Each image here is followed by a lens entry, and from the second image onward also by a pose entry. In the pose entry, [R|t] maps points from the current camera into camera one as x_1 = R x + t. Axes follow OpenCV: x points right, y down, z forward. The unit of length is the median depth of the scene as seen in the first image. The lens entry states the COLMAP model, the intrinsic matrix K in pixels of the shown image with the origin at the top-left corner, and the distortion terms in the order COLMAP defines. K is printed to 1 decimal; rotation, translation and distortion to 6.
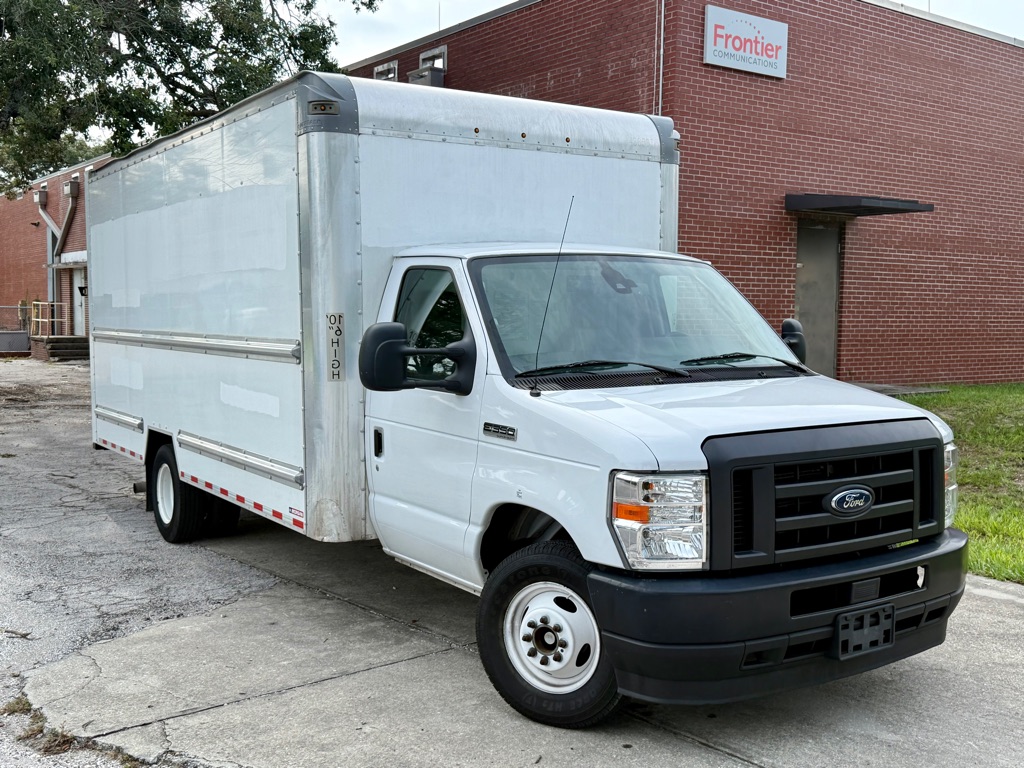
lens RADIAL K [[1065.4, 0, 512.0], [0, 1065.4, 384.0], [0, 0, 1]] dist [0.158435, -0.361400]
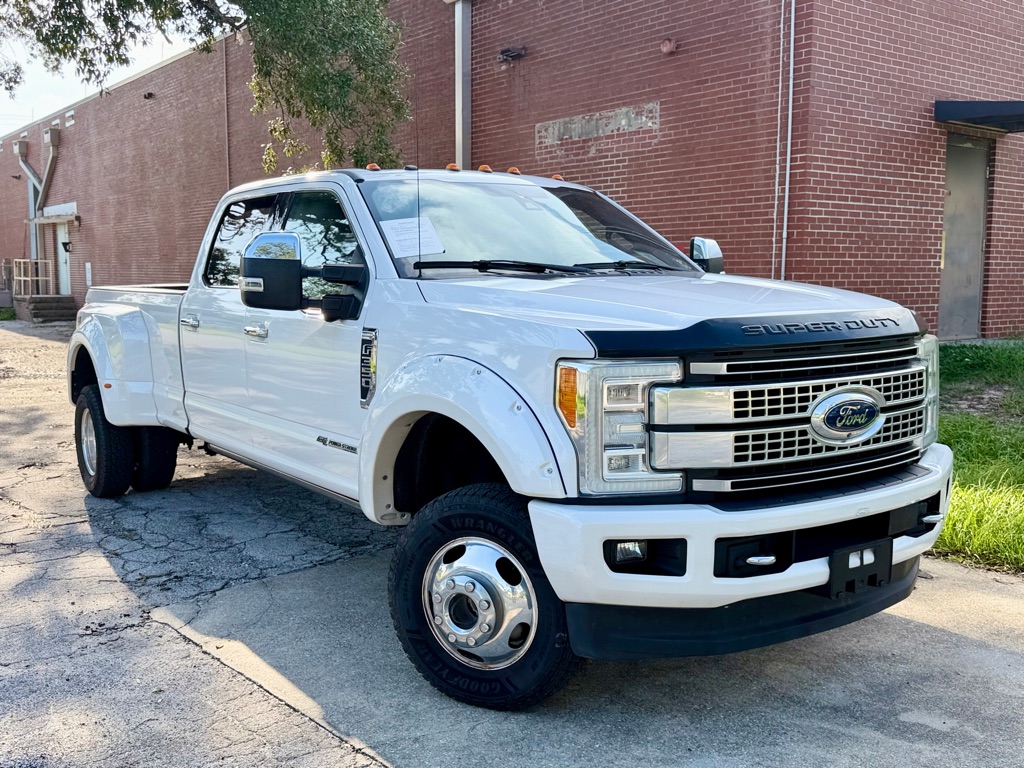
lens RADIAL K [[1065.4, 0, 512.0], [0, 1065.4, 384.0], [0, 0, 1]] dist [0.158435, -0.361400]
pose [[0.999957, -0.007995, 0.004722, -0.055209], [0.007805, 0.999211, 0.038941, -0.002775], [-0.005030, -0.038903, 0.999230, 0.189934]]
